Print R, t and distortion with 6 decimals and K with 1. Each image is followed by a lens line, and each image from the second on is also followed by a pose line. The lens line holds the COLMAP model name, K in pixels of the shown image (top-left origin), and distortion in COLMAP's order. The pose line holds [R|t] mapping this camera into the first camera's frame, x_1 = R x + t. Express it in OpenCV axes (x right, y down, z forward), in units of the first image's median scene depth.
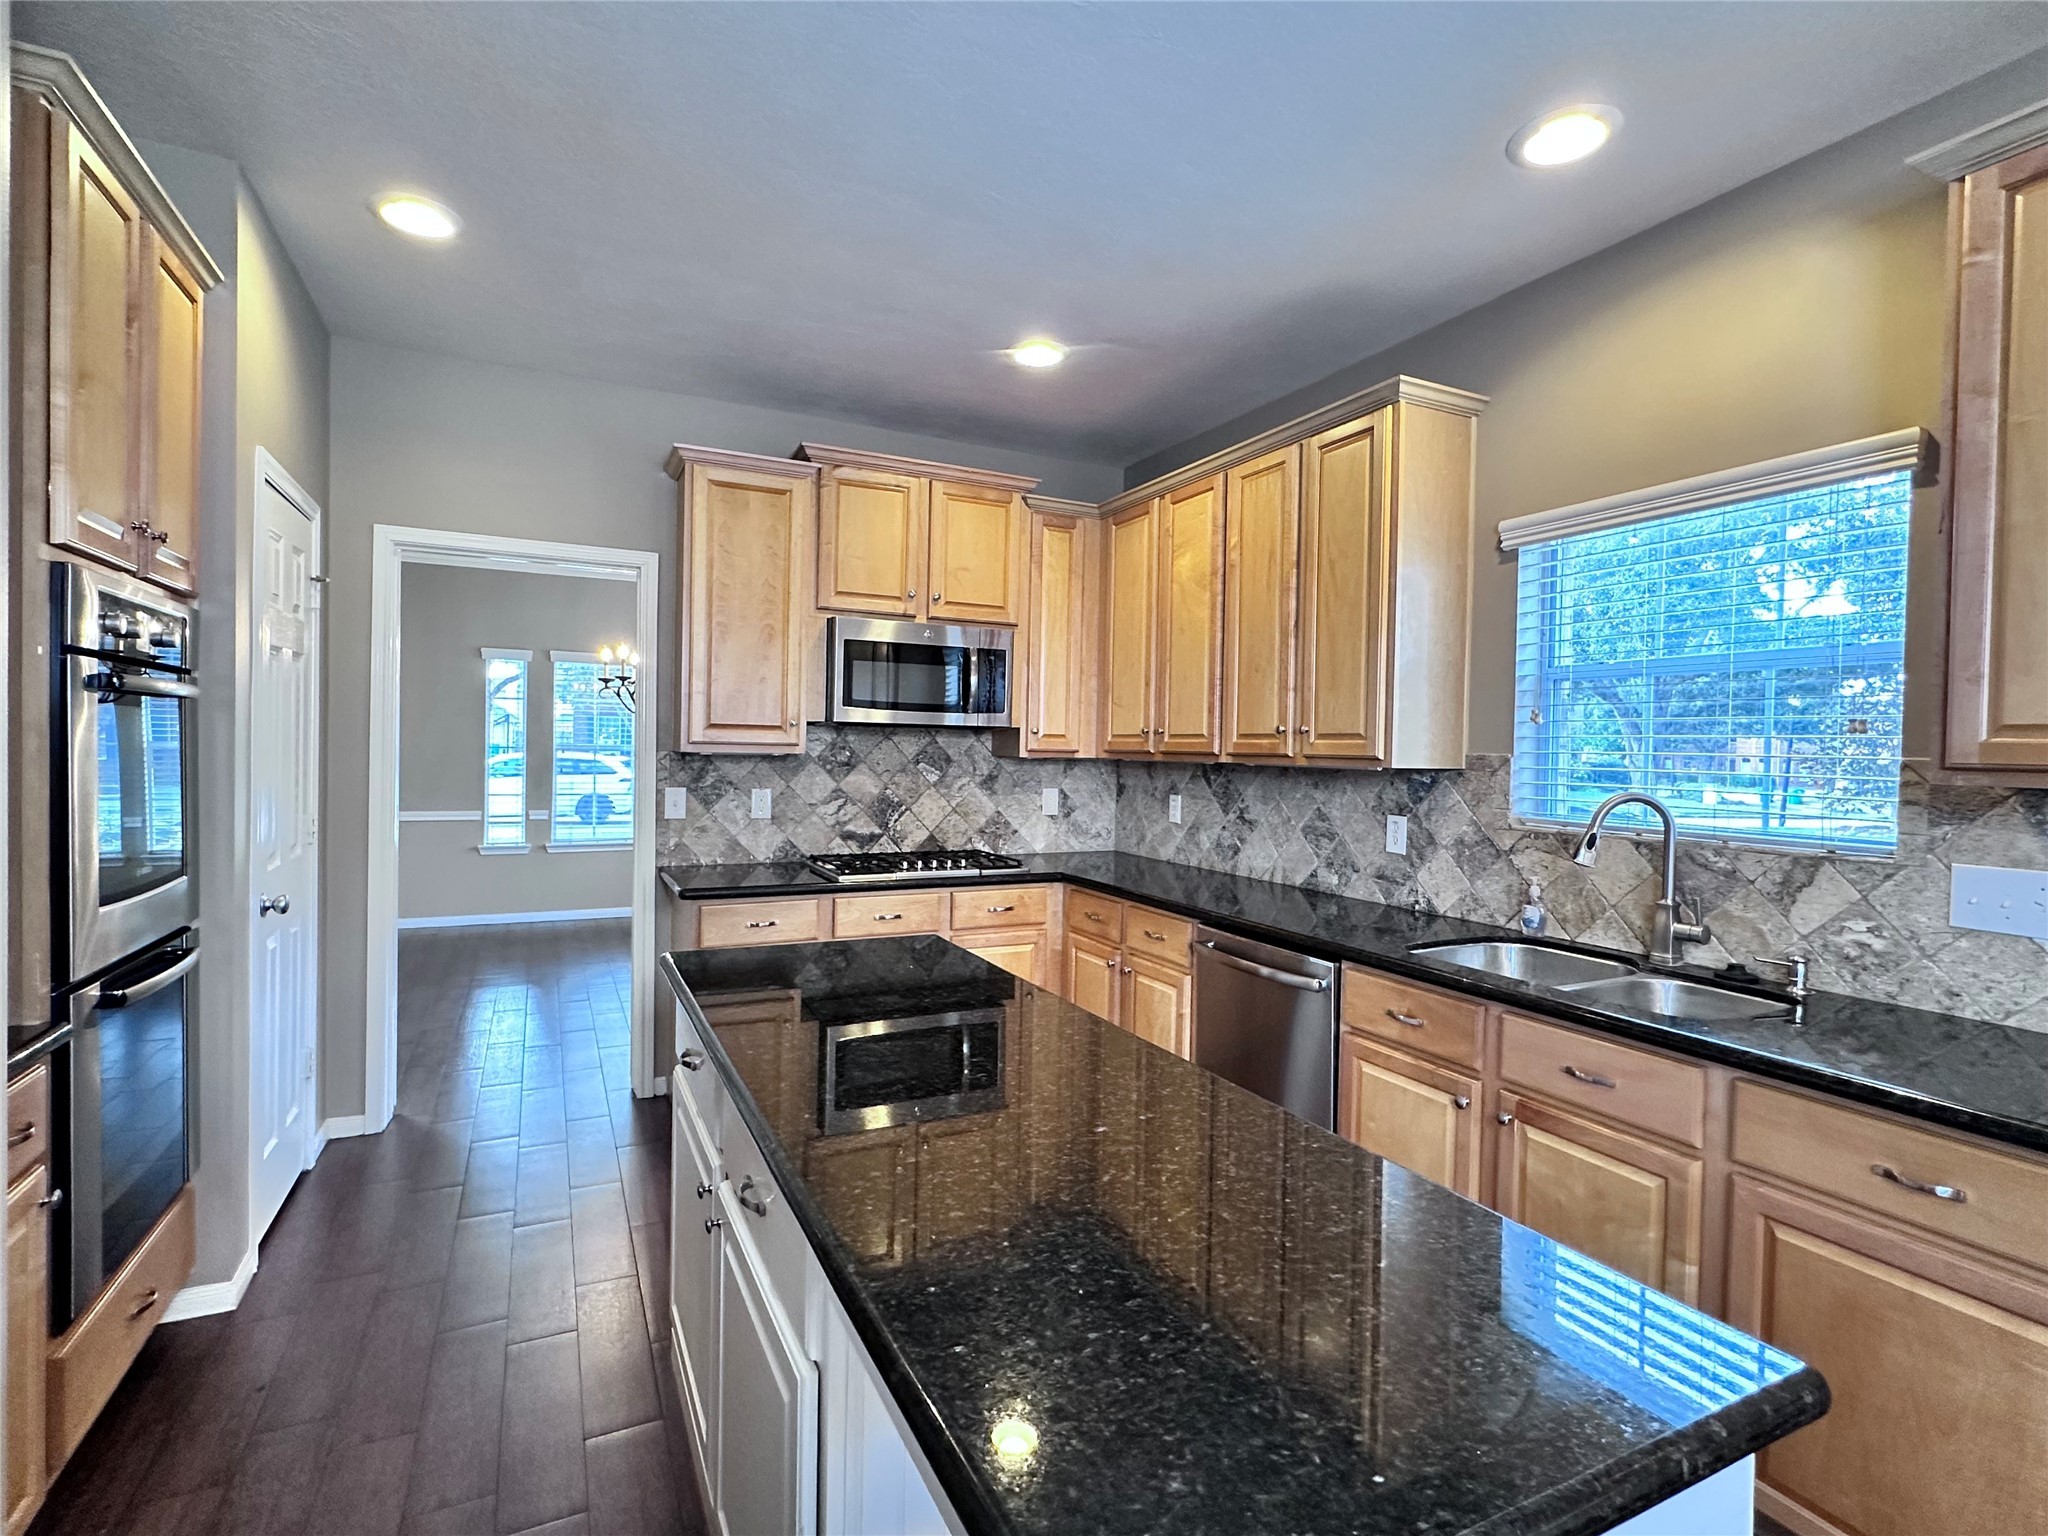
lens RADIAL K [[966.7, 0, 1021.2], [0, 966.7, 758.7], [0, 0, 1]] dist [-0.000961, -0.008183]
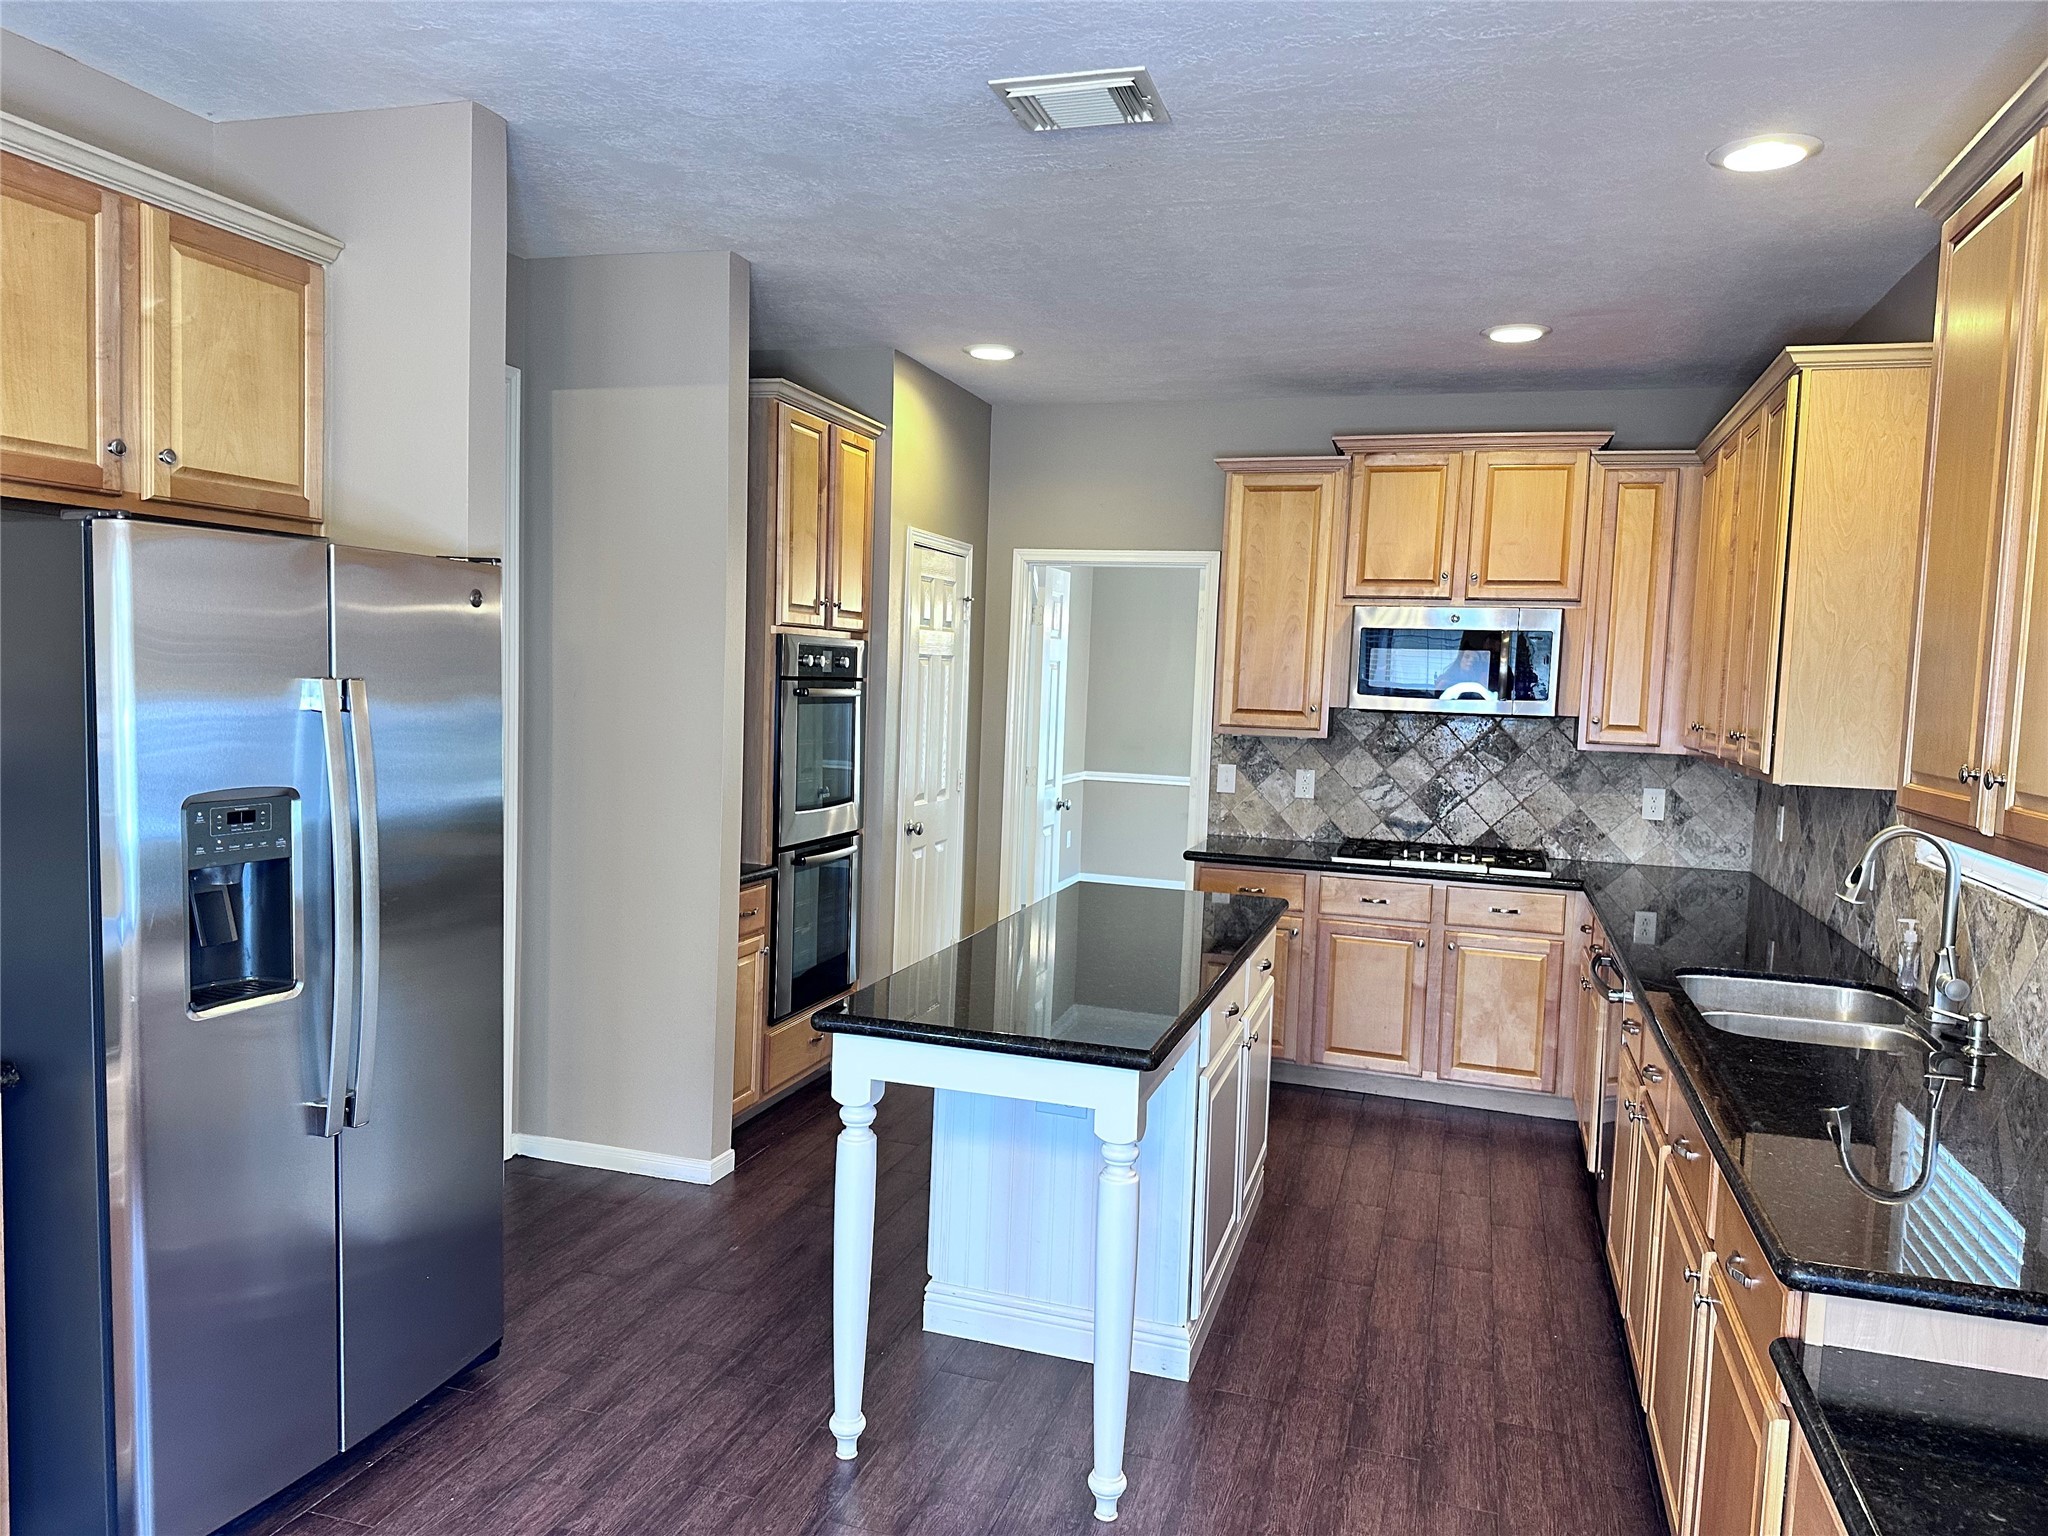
lens RADIAL K [[1413.2, 0, 1024.0], [0, 1413.2, 768.0], [0, 0, 1]] dist [0.002202, 0.000114]
pose [[0.720670, 0.053214, -0.691233, 0.578159], [-0.029421, 0.998499, 0.046195, -0.032963], [0.692653, -0.012955, 0.721154, -0.314573]]
